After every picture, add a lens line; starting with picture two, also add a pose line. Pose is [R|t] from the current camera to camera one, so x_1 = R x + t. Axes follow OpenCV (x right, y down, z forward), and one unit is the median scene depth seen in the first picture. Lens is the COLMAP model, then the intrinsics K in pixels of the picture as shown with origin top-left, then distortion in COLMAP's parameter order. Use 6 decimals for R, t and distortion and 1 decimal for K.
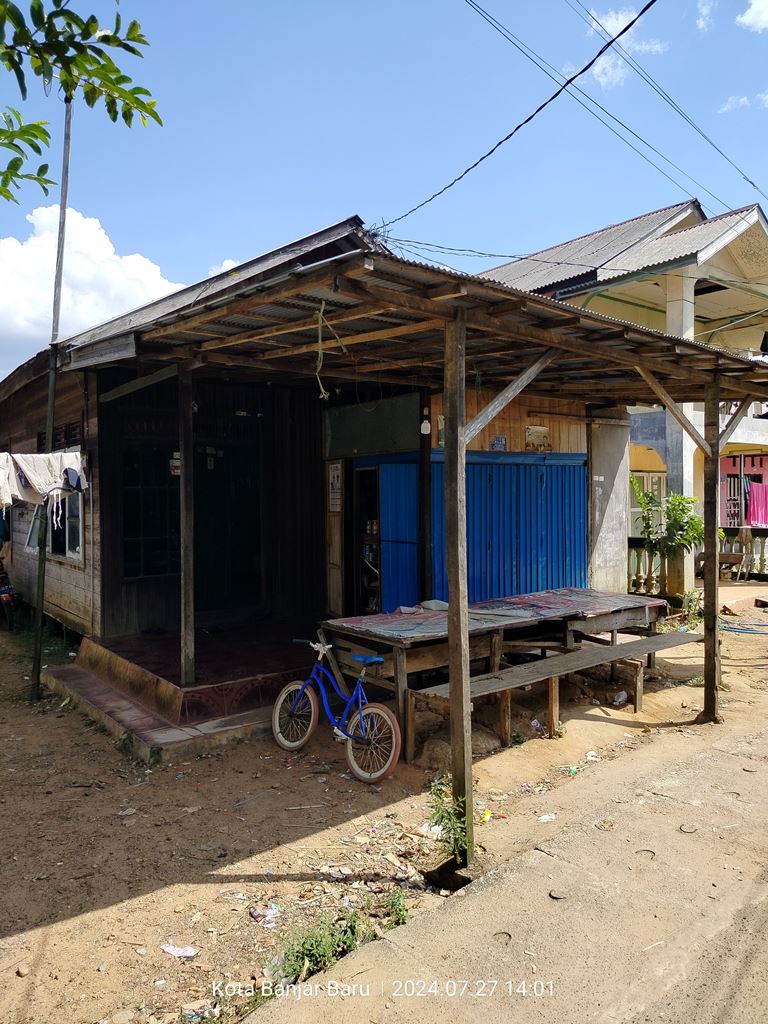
lens RADIAL K [[688.4, 0, 384.0], [0, 688.4, 512.0], [0, 0, 1]] dist [0.007347, 0.001699]
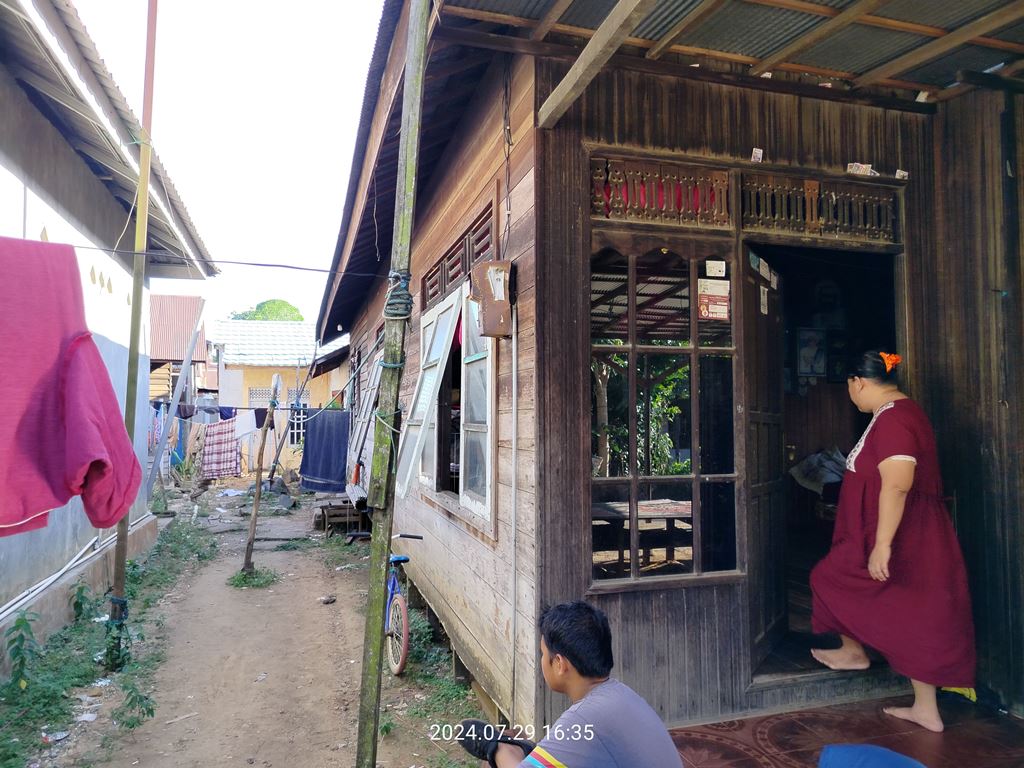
lens RADIAL K [[688.4, 0, 512.0], [0, 688.4, 384.0], [0, 0, 1]] dist [0.007347, 0.001699]
pose [[0.932031, -0.009565, -0.362252, -0.270640], [-0.016044, 0.997582, -0.067619, 0.012886], [0.362023, 0.068835, 0.929624, 0.603114]]
